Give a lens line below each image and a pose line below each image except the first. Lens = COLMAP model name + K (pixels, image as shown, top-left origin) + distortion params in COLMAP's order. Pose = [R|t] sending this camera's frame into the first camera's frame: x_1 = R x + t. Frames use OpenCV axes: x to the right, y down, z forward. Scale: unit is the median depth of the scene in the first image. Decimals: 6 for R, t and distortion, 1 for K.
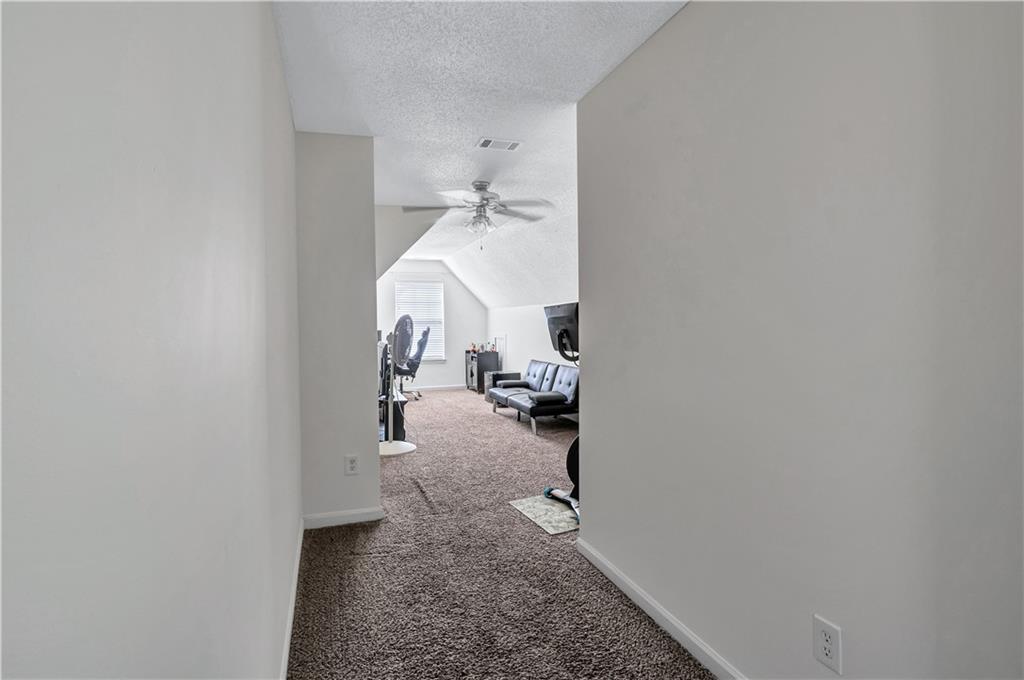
lens RADIAL K [[511.3, 0, 510.1], [0, 511.3, 336.9], [0, 0, 1]] dist [-0.008690, 0.001267]
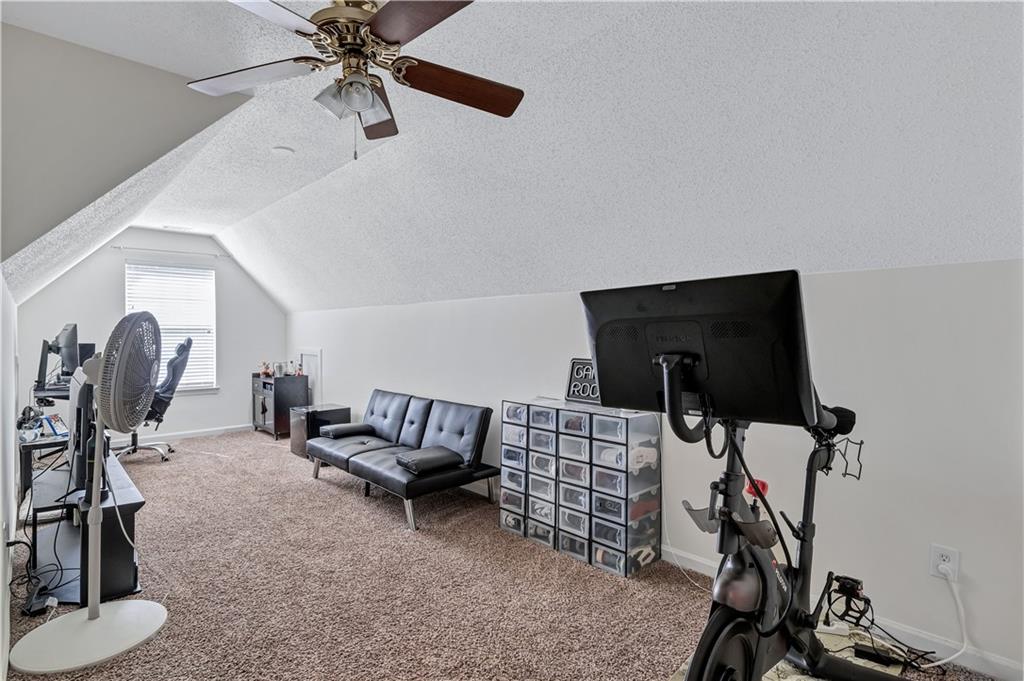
lens RADIAL K [[511.3, 0, 517.1], [0, 511.3, 337.7], [0, 0, 1]] dist [-0.008690, 0.001267]
pose [[0.910793, 0.007526, 0.412794, -0.063577], [0.001146, 0.999784, -0.020757, -0.008002], [-0.412861, 0.019379, 0.910588, 0.330759]]
